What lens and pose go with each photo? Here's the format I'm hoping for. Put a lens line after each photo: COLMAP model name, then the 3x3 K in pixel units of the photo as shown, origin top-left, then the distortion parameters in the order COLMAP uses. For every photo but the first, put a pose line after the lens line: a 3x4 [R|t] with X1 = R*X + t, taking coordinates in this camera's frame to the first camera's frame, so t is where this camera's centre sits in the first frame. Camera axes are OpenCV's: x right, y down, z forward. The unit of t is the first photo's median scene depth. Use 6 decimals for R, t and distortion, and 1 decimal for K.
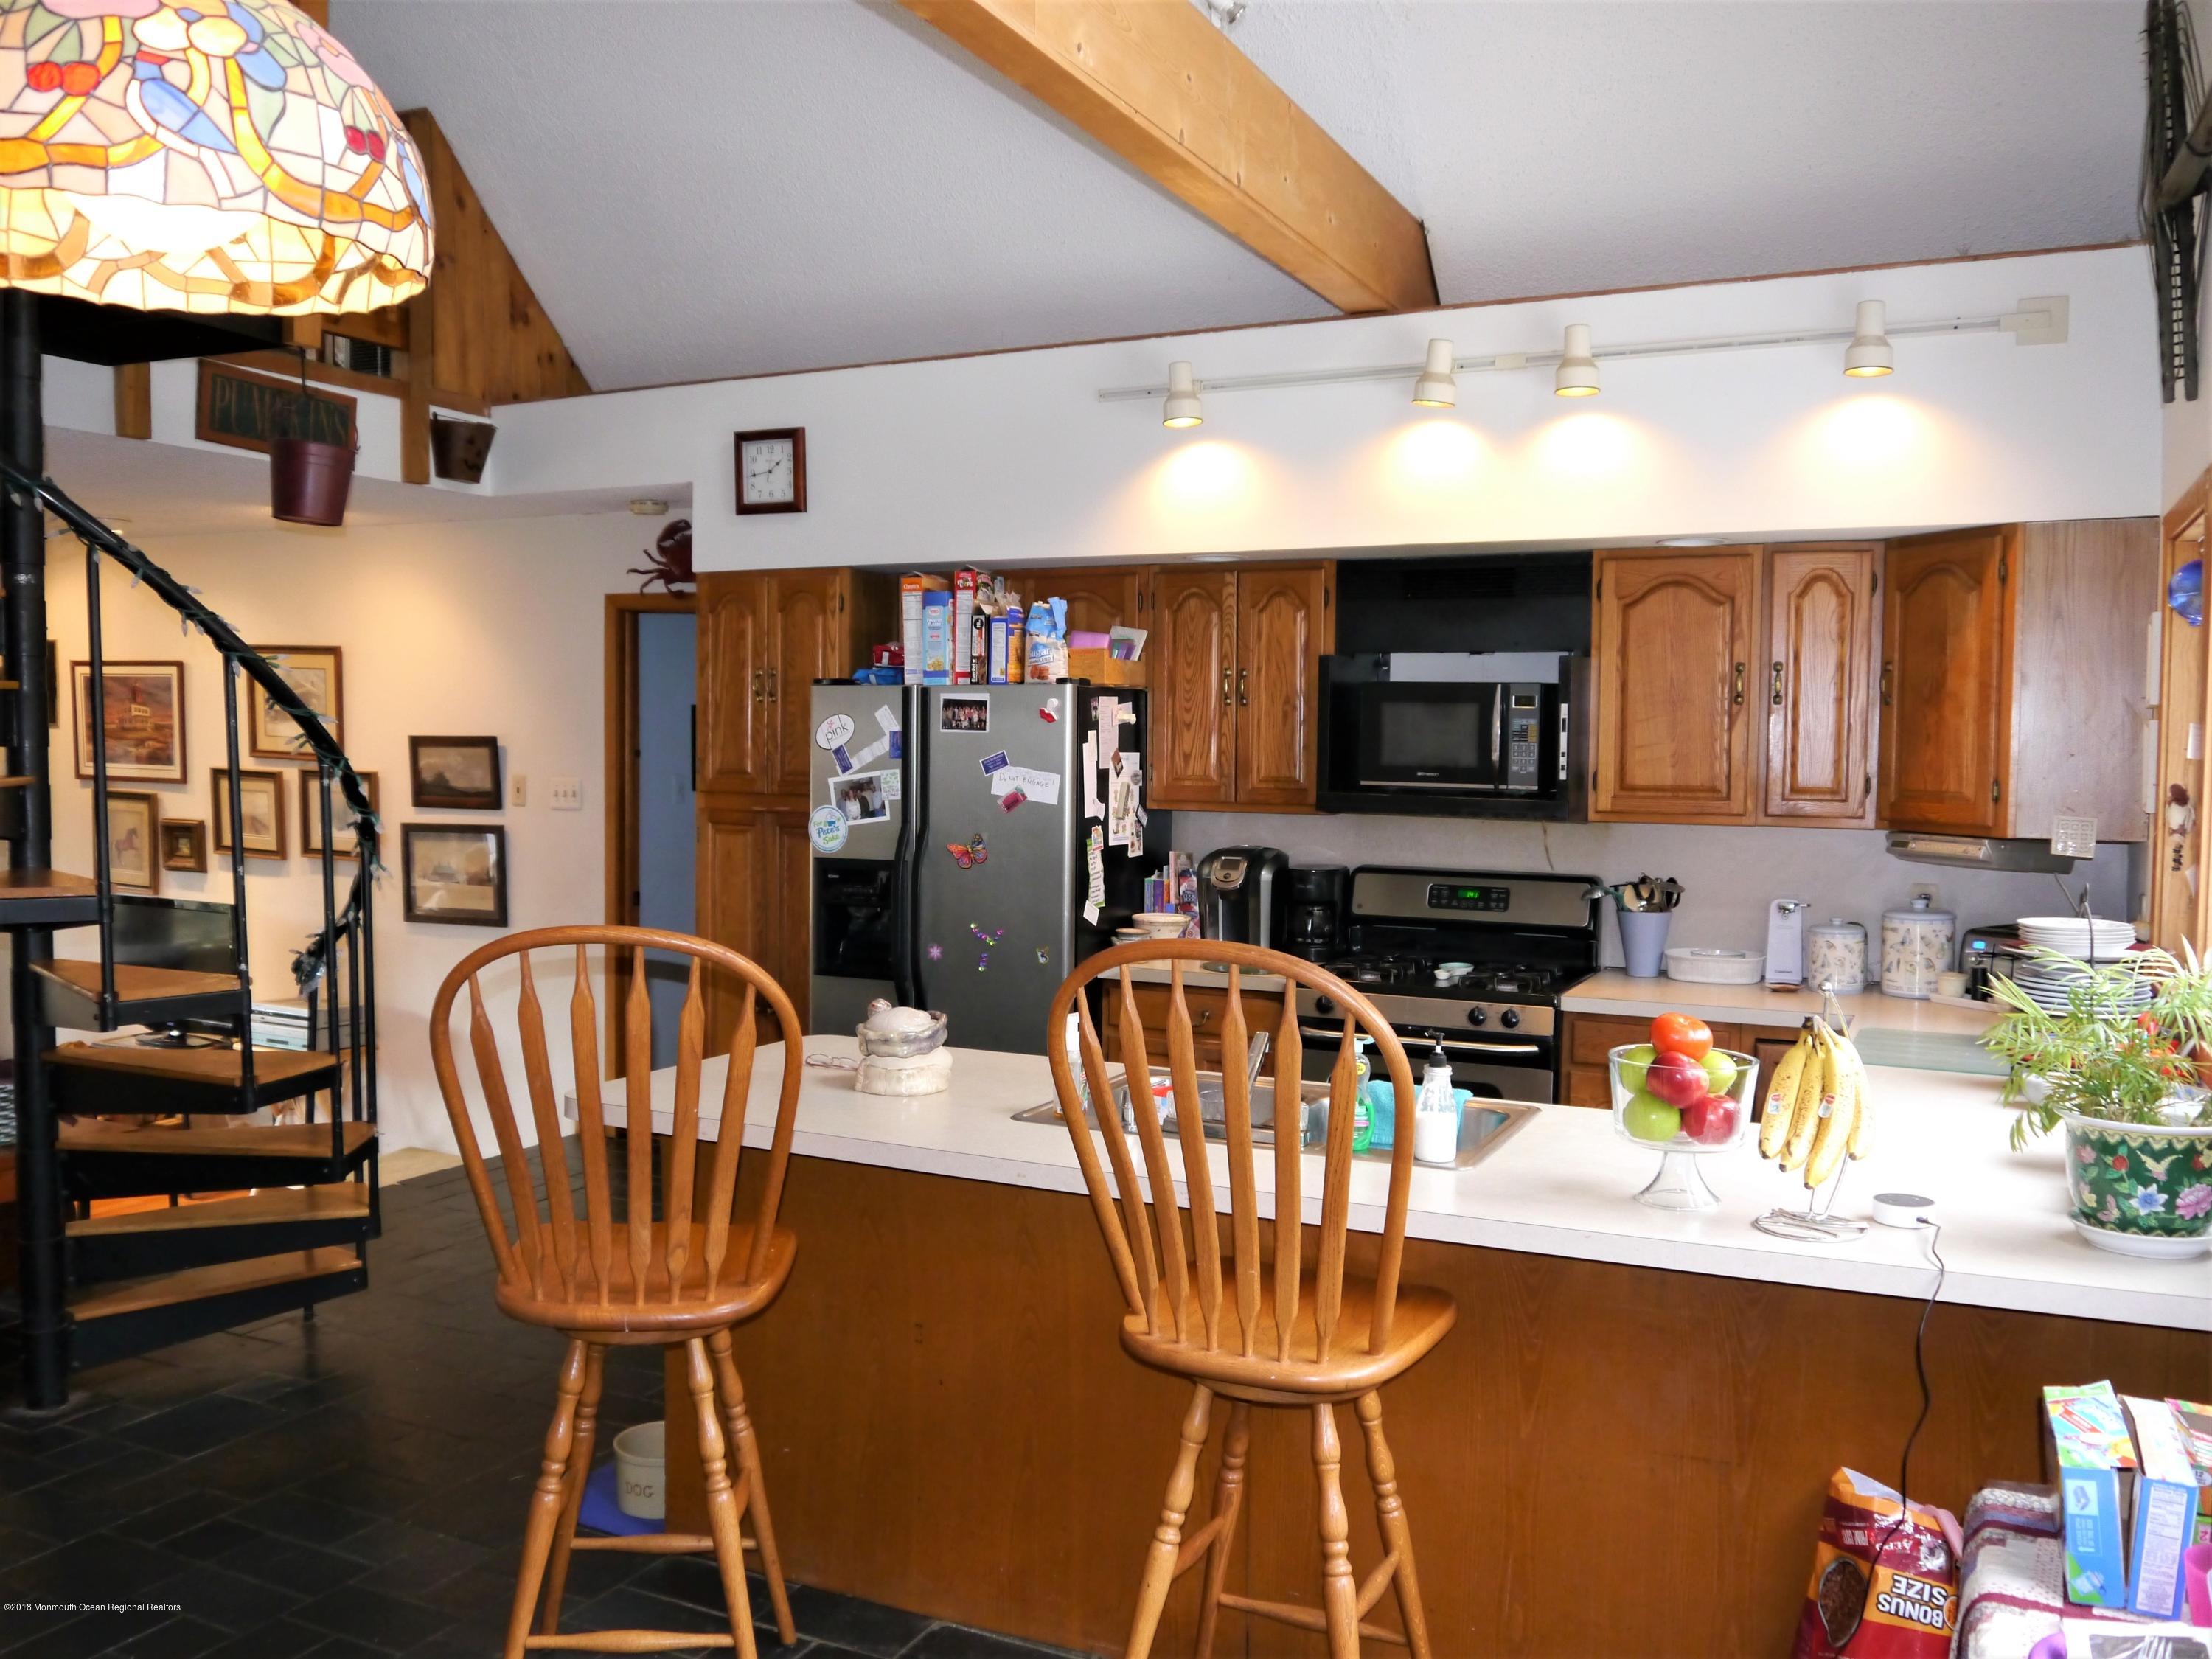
lens RADIAL K [[1826.3, 0, 1116.9], [0, 1826.3, 834.6], [0, 0, 1]] dist [-0.039660, 0.033389]
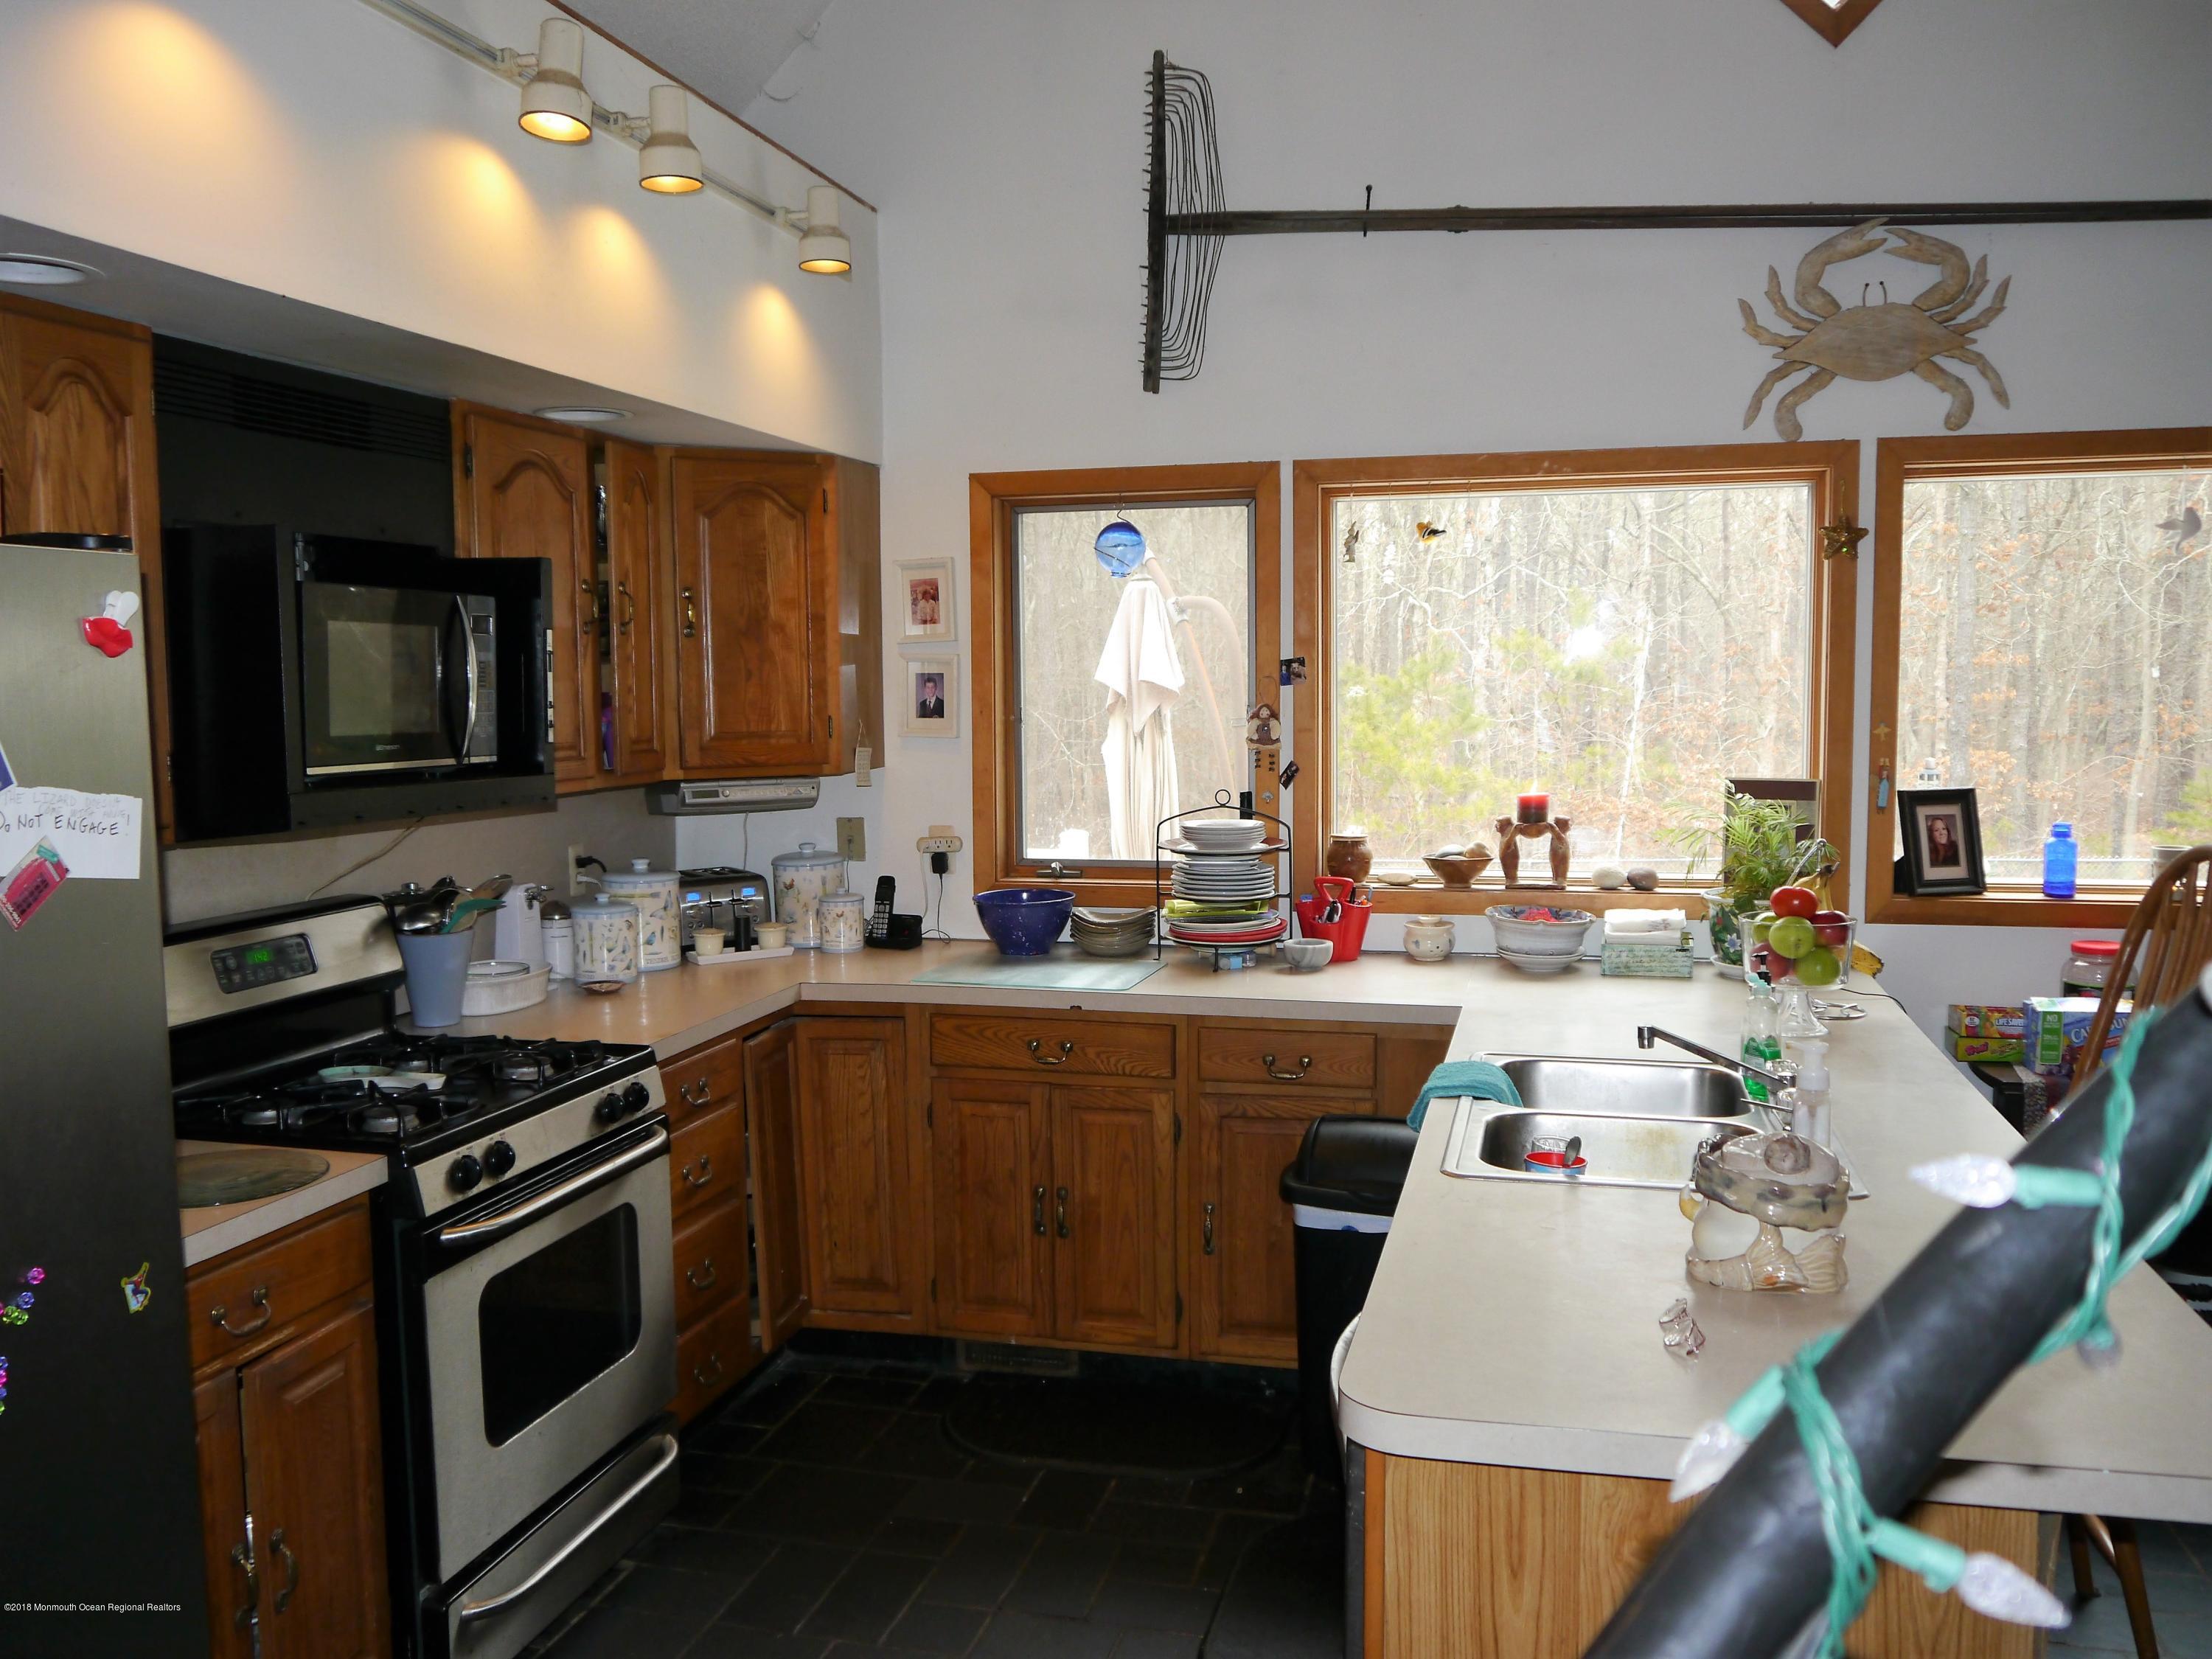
lens RADIAL K [[1826.3, 0, 1120.9], [0, 1826.3, 834.8], [0, 0, 1]] dist [-0.039660, 0.033389]
pose [[-0.200023, -0.094487, 0.975225, -0.425722], [0.058847, 0.992384, 0.108219, -0.052731], [-0.978022, 0.079036, -0.192940, 0.859989]]
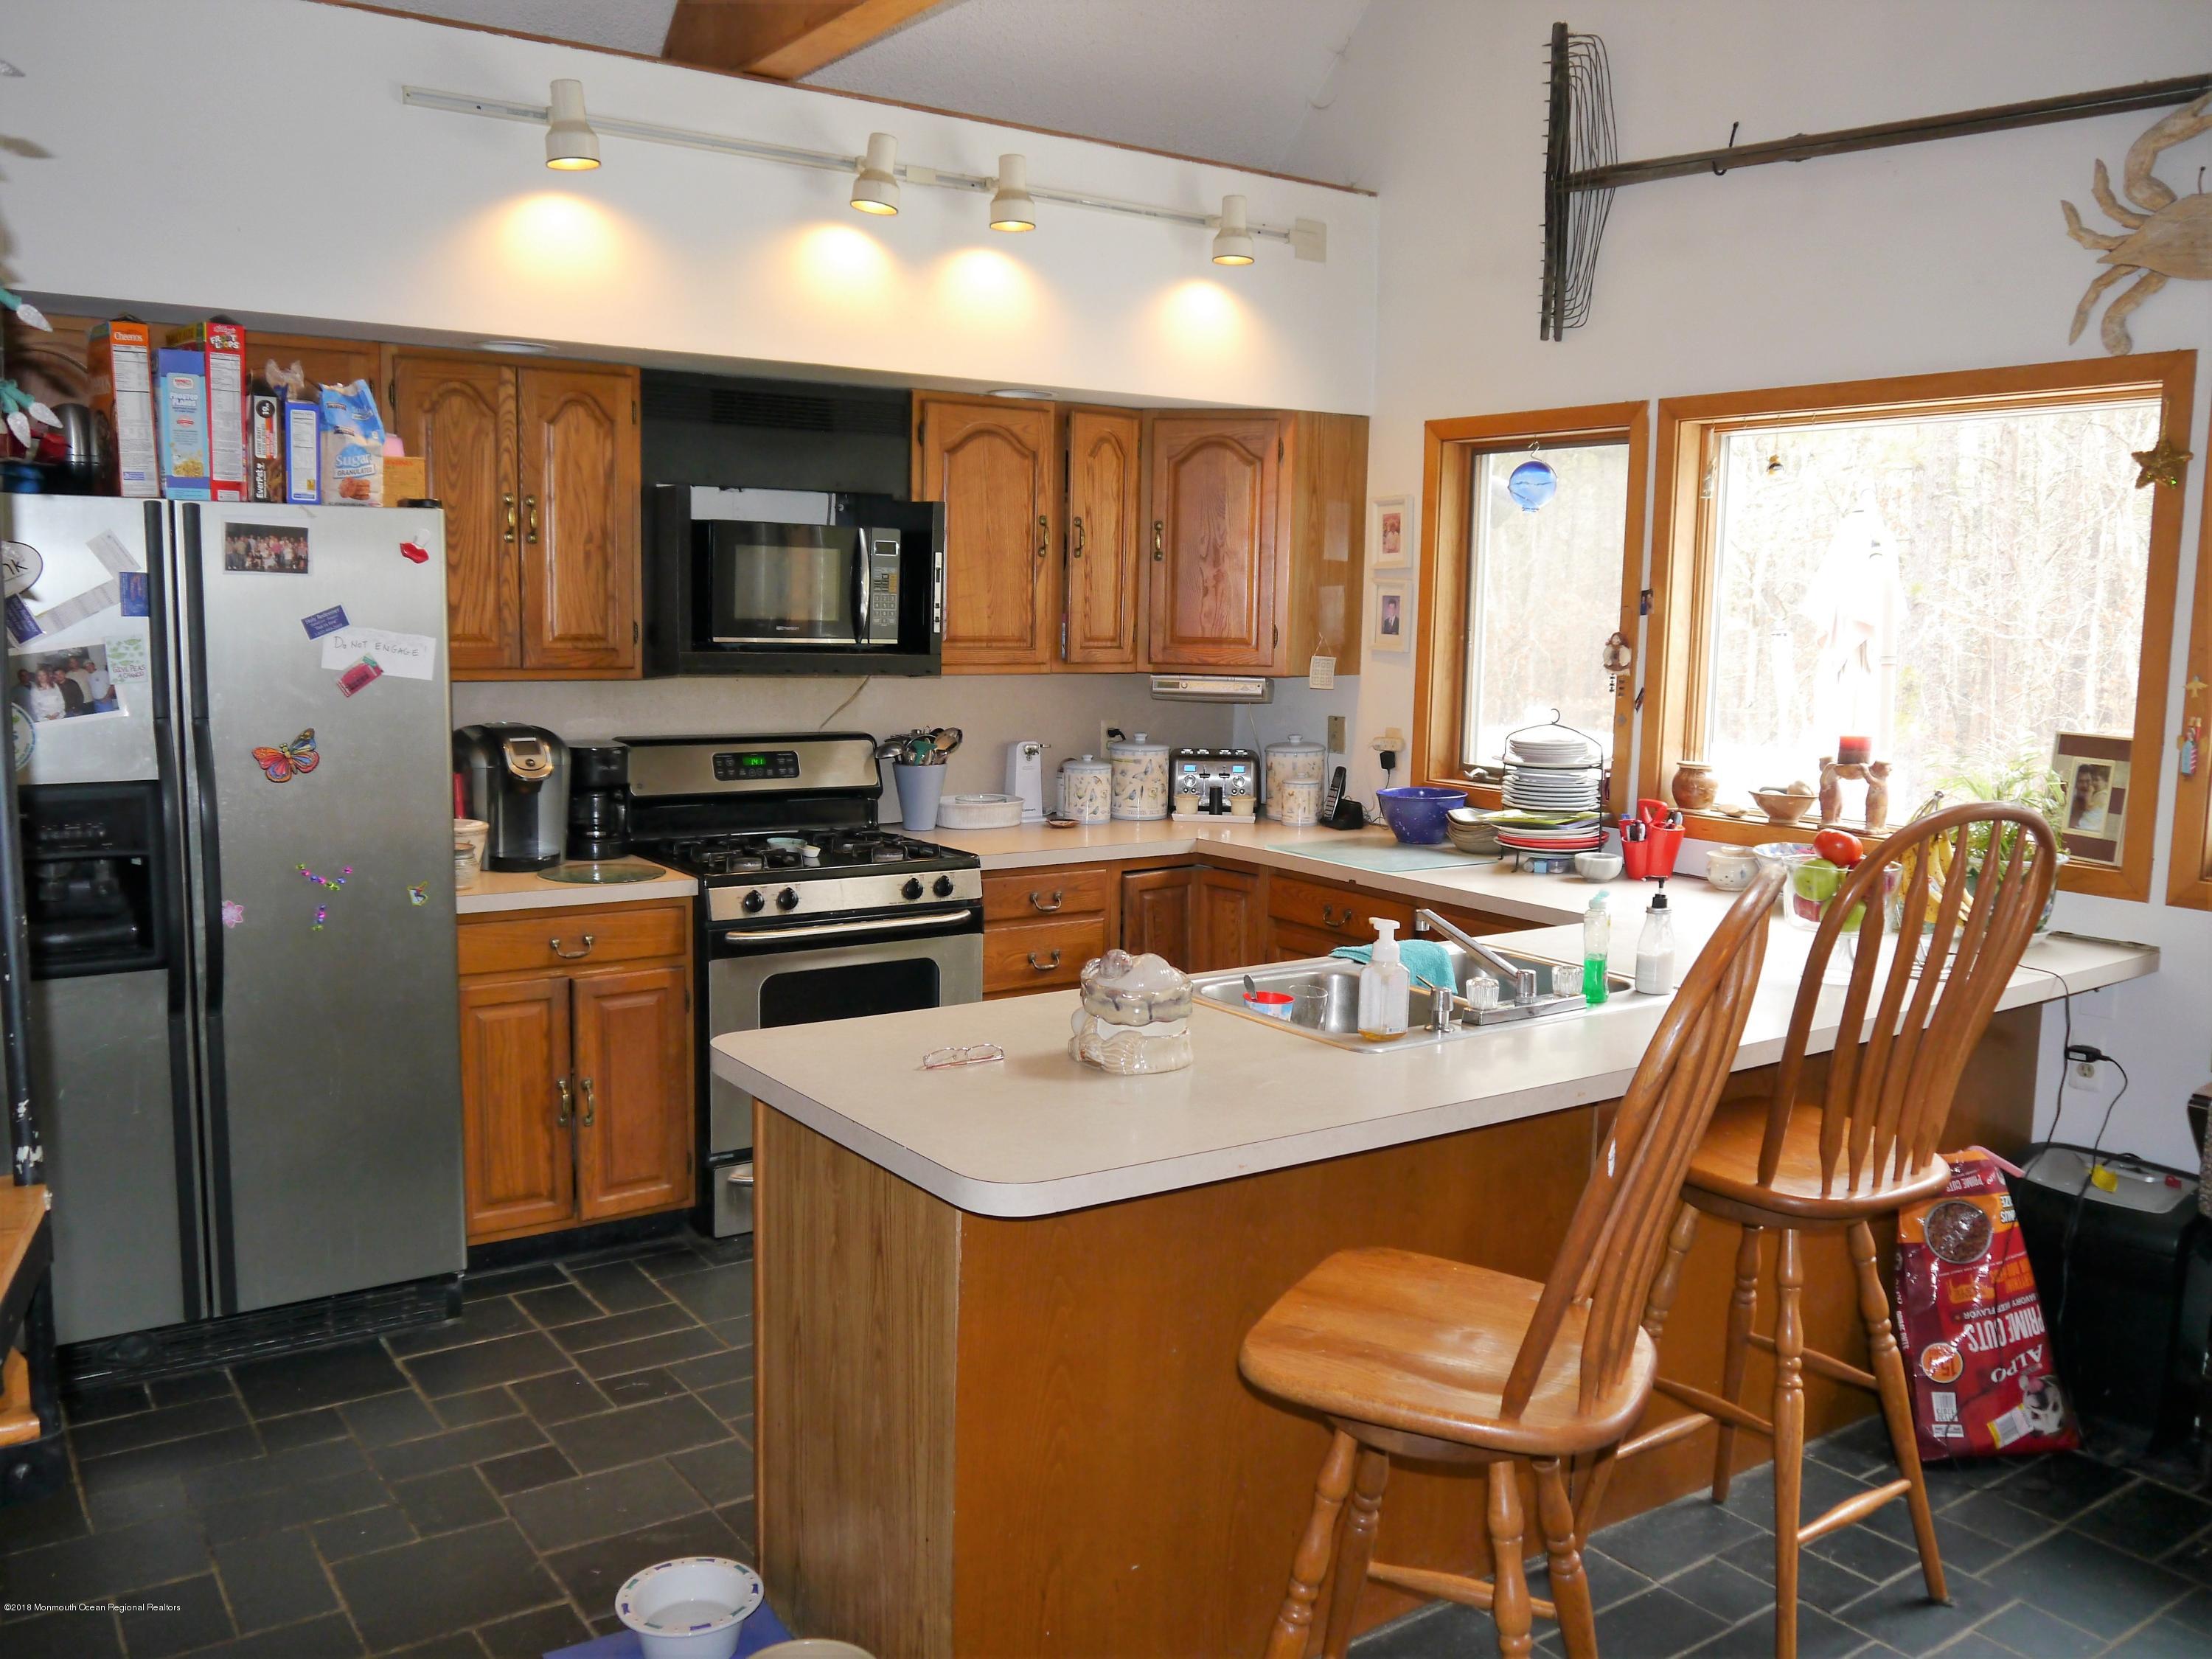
lens RADIAL K [[1826.3, 0, 1107.9], [0, 1826.3, 836.4], [0, 0, 1]] dist [-0.039660, 0.033389]
pose [[0.492283, -0.113897, 0.862951, -0.511467], [0.031174, 0.993073, 0.113287, -0.027480], [-0.869877, -0.028868, 0.492424, 0.414522]]
